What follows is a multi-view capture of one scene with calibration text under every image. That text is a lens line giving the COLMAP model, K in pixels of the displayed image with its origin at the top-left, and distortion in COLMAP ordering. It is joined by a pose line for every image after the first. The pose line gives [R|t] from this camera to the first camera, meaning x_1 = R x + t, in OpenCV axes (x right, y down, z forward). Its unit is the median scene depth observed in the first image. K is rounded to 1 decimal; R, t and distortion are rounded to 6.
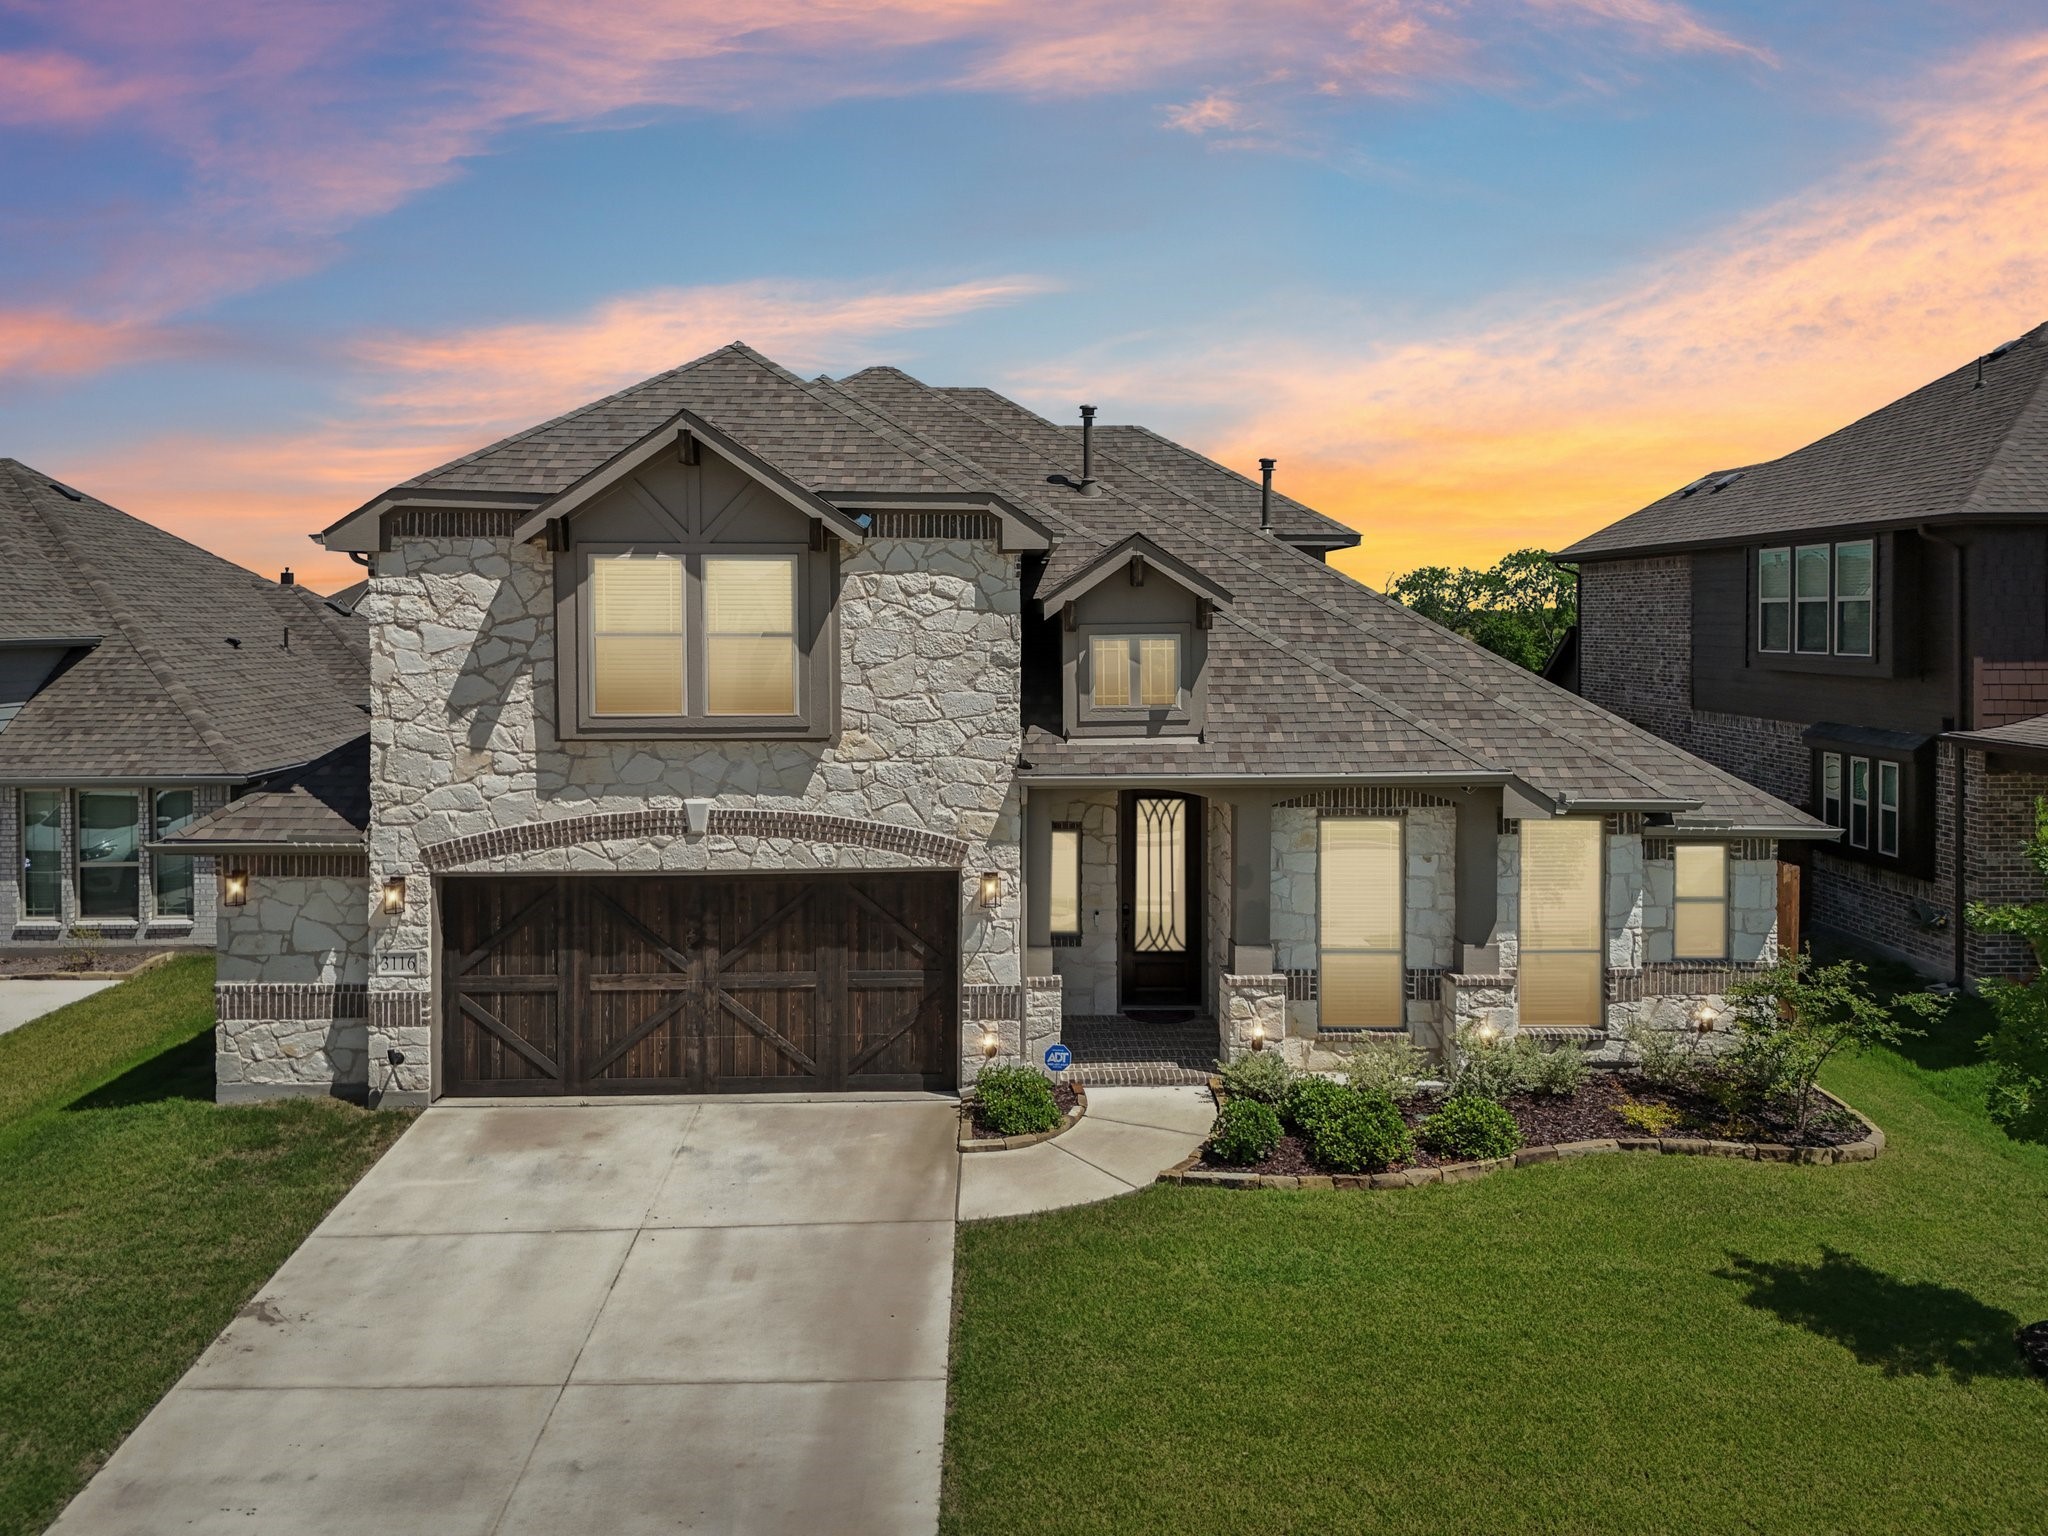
lens RADIAL K [[1573.2, 0, 1024.5], [0, 1573.2, 637.7], [0, 0, 1]] dist [0.011171, -0.002641]
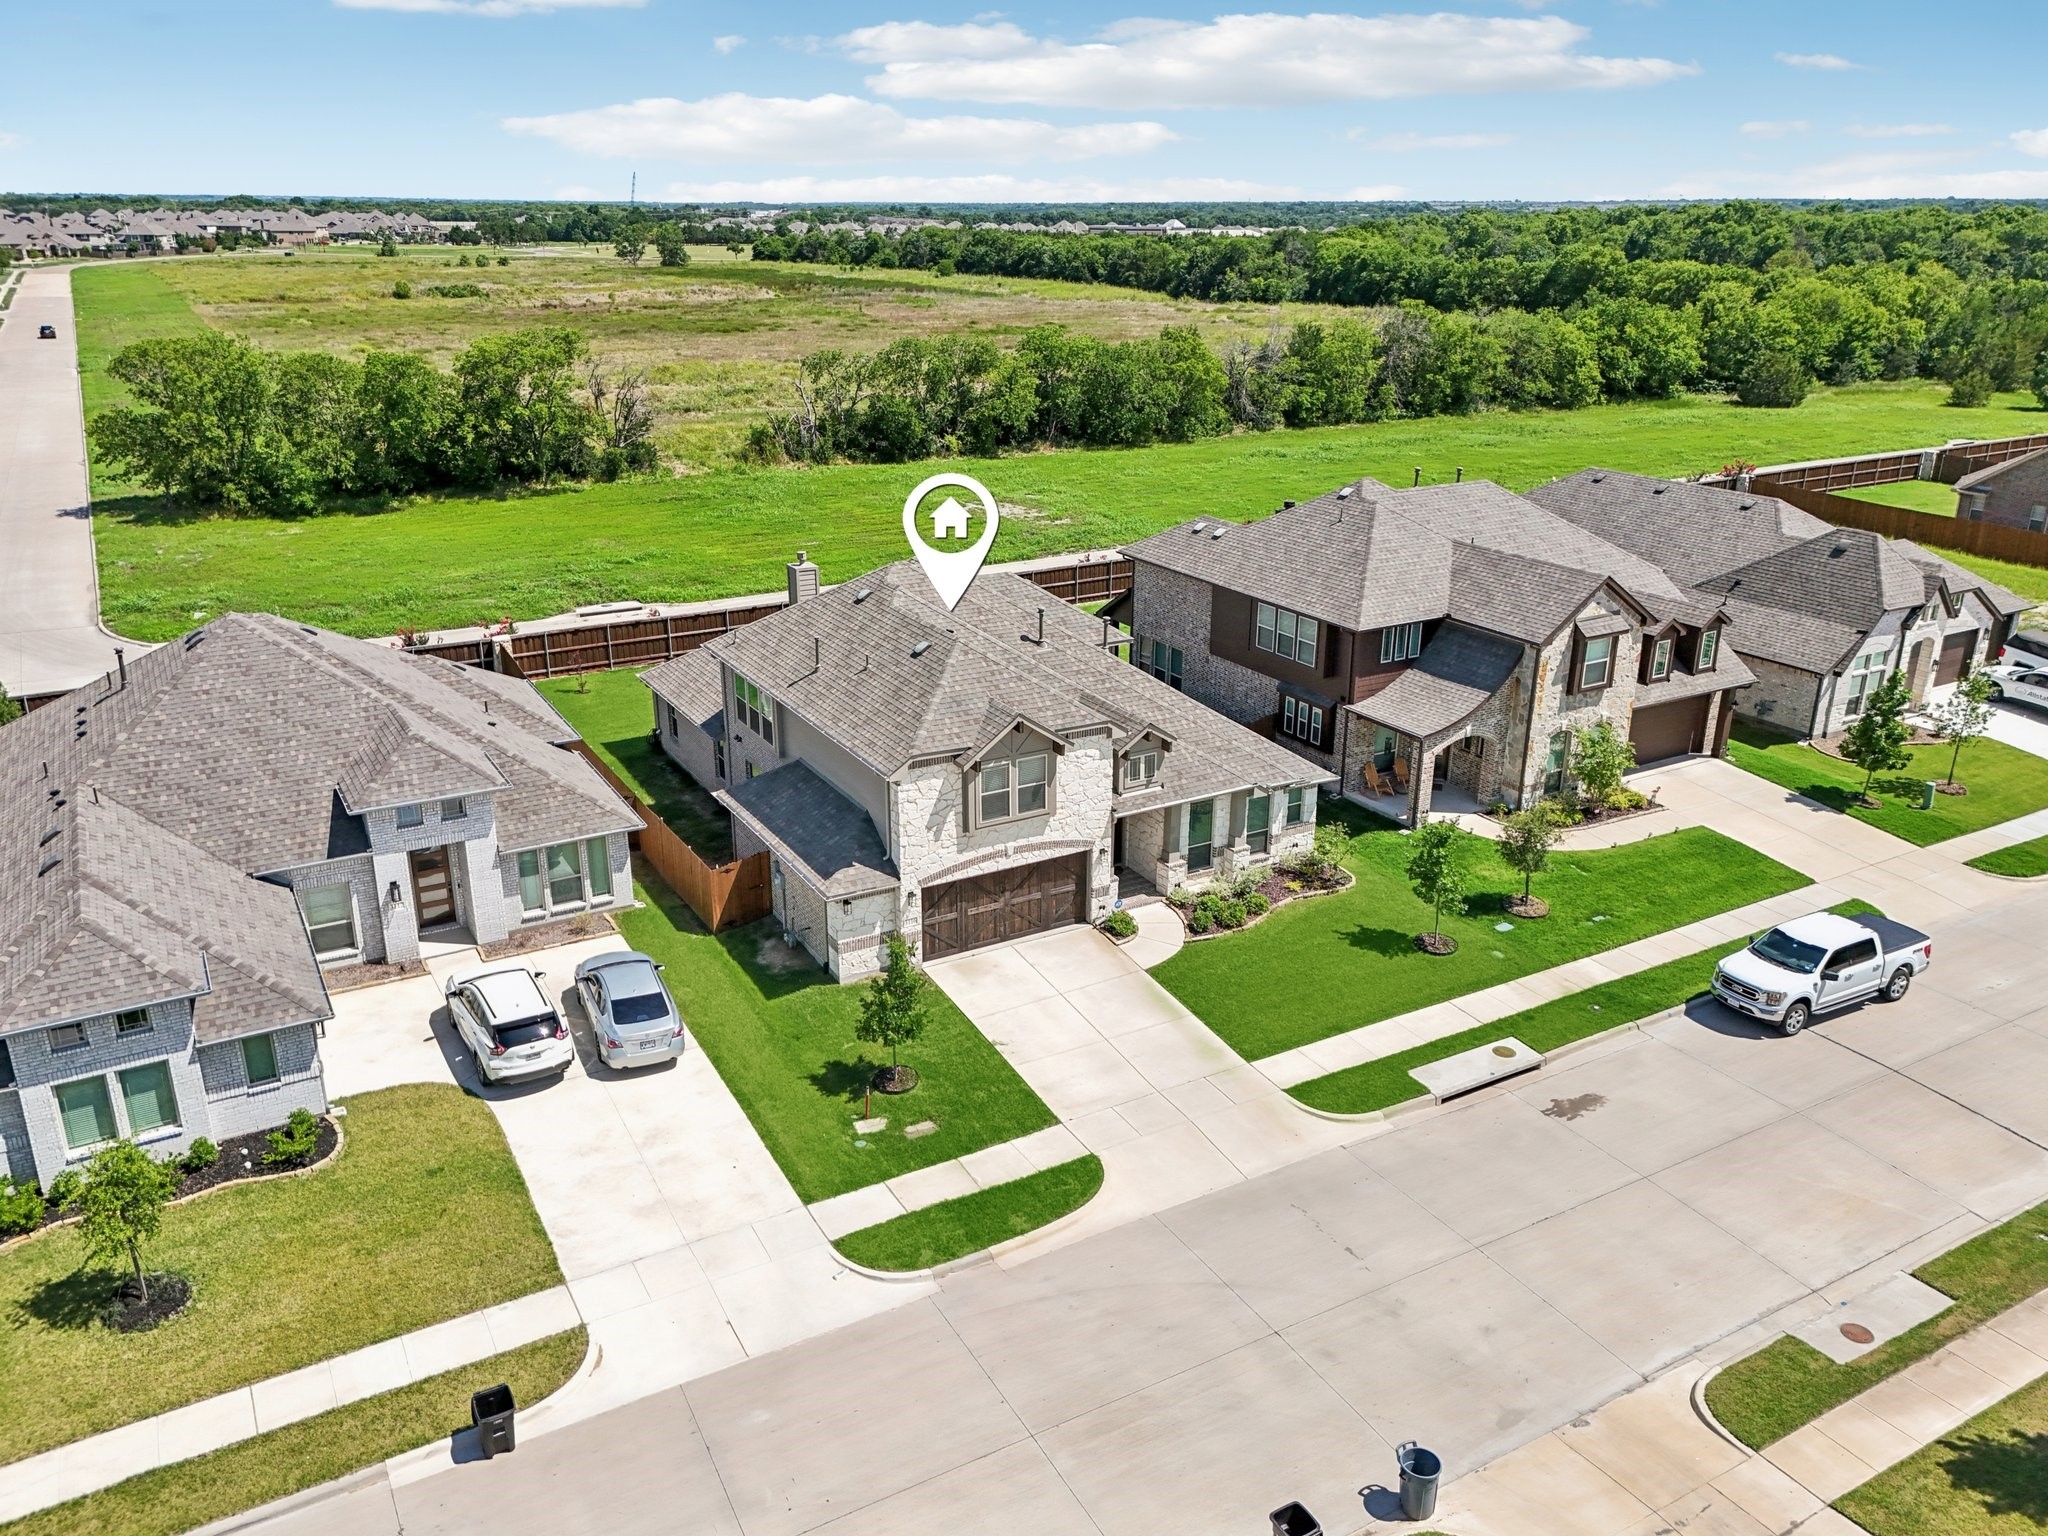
lens RADIAL K [[1564.5, 0, 1013.0], [0, 1564.5, 757.2], [0, 0, 1]] dist [0.023873, -0.002340]
pose [[0.878842, -0.157935, 0.450214, -1.366416], [0.002555, 0.945167, 0.326577, -0.896592], [-0.477105, -0.285860, 0.831056, -1.160402]]
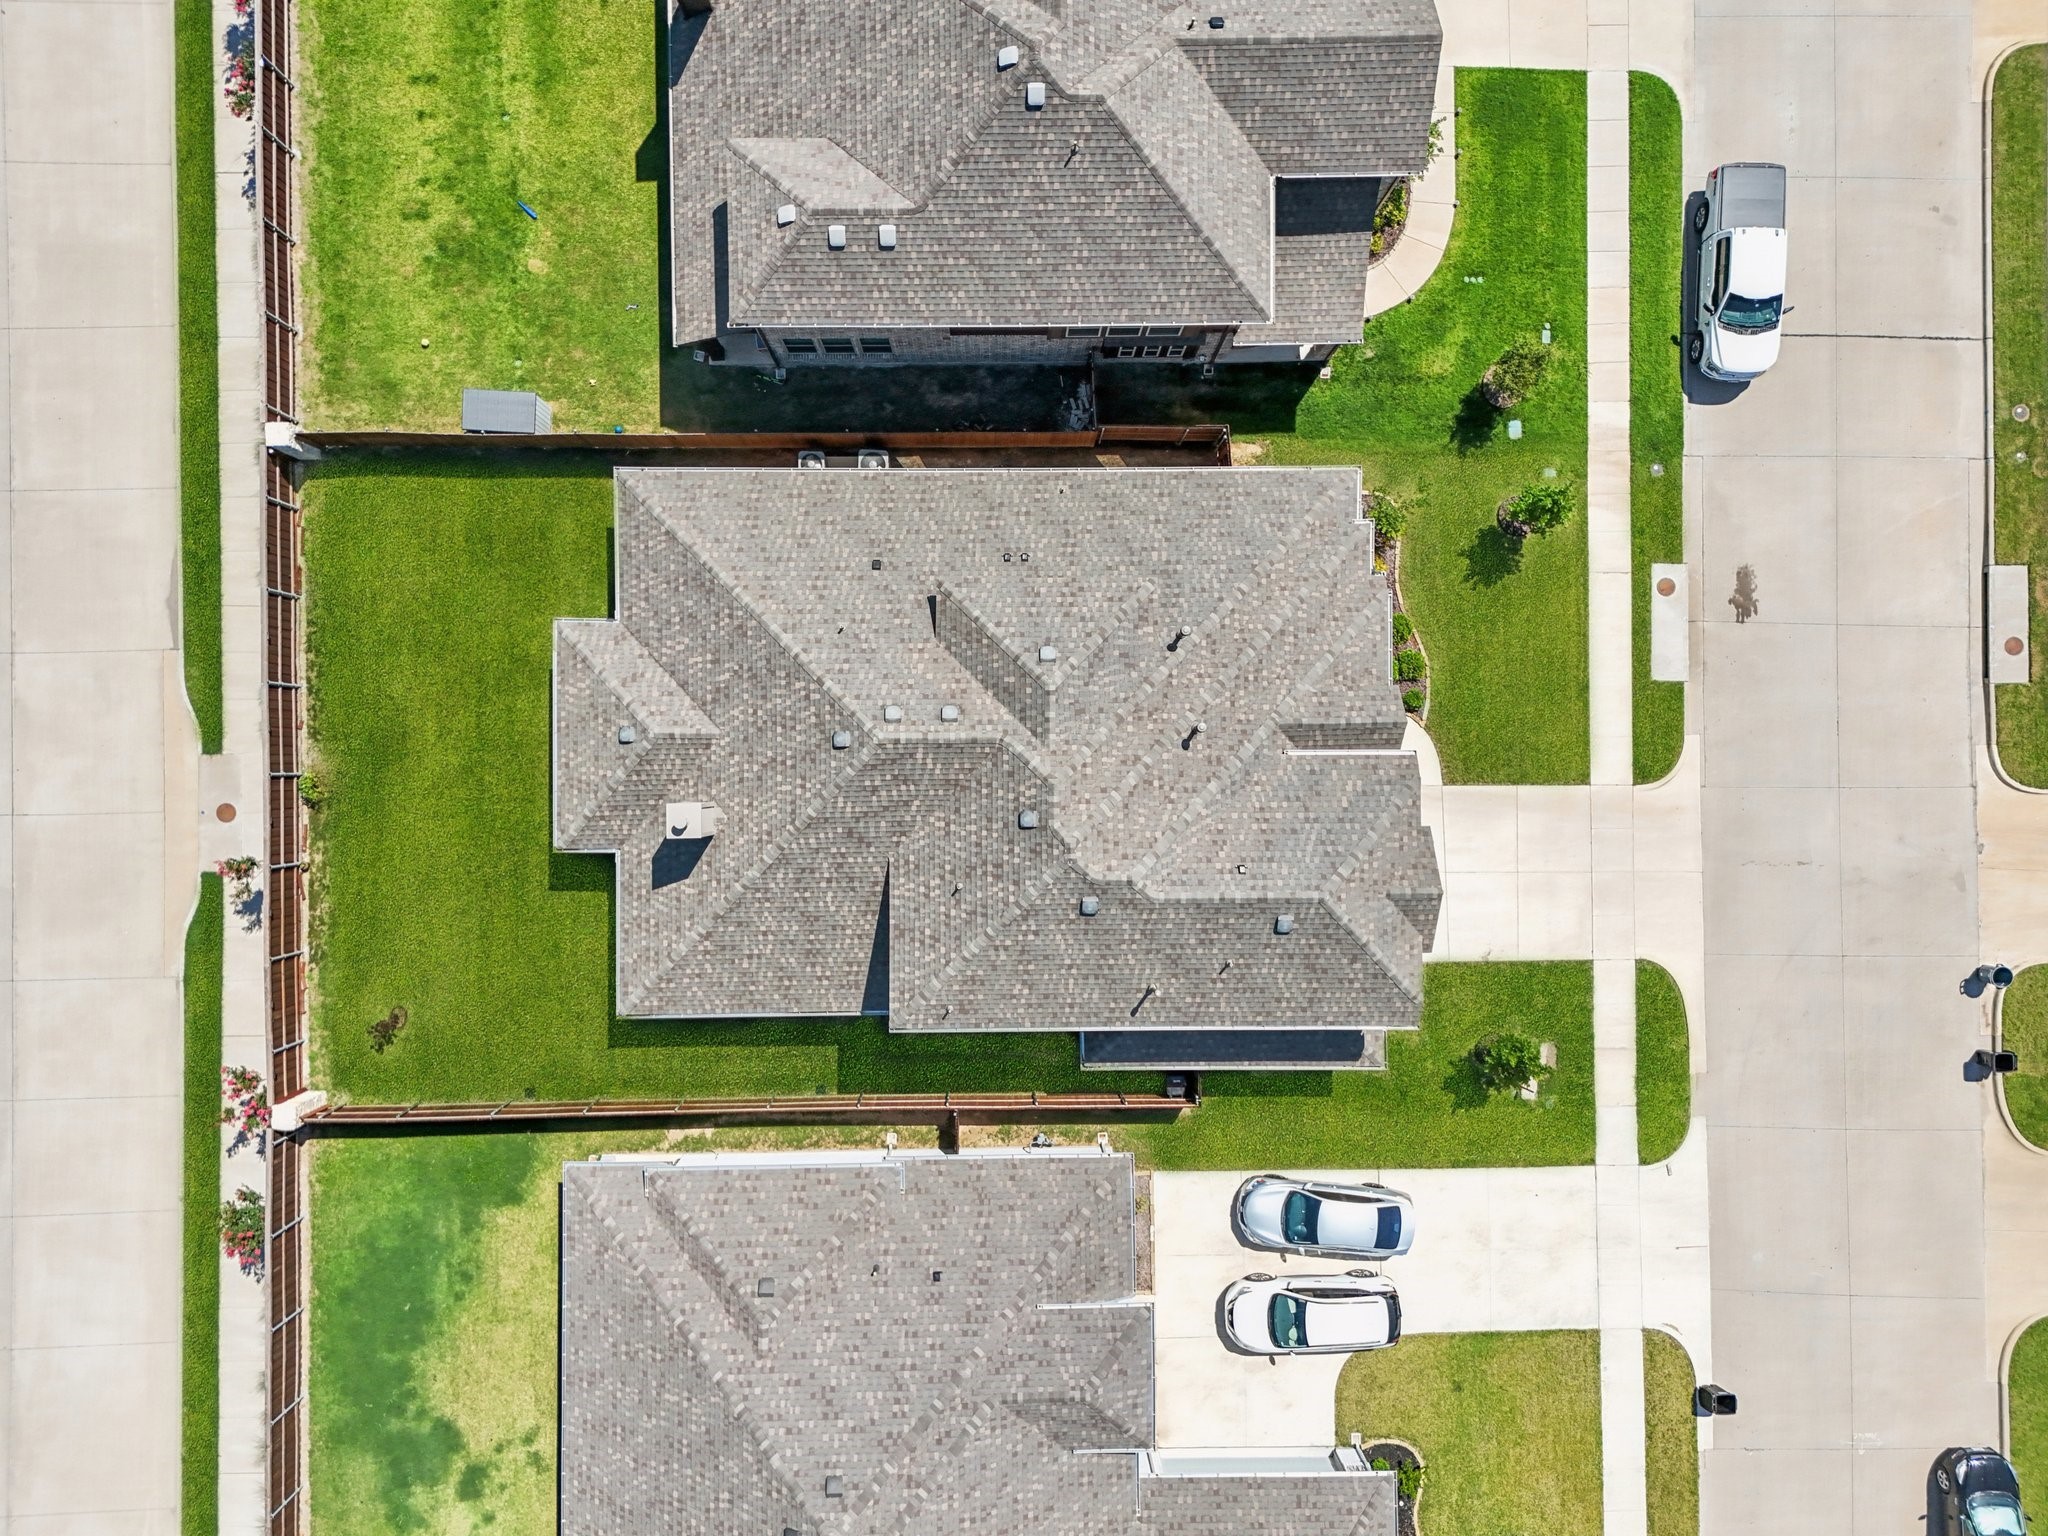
lens RADIAL K [[1564.5, 0, 1013.0], [0, 1564.5, 757.2], [0, 0, 1]] dist [0.023873, -0.002340]
pose [[0.009712, -0.999944, -0.004238, 0.011374], [0.006225, -0.004178, 0.999972, -2.690703], [-0.999933, -0.009739, 0.006184, 1.612663]]
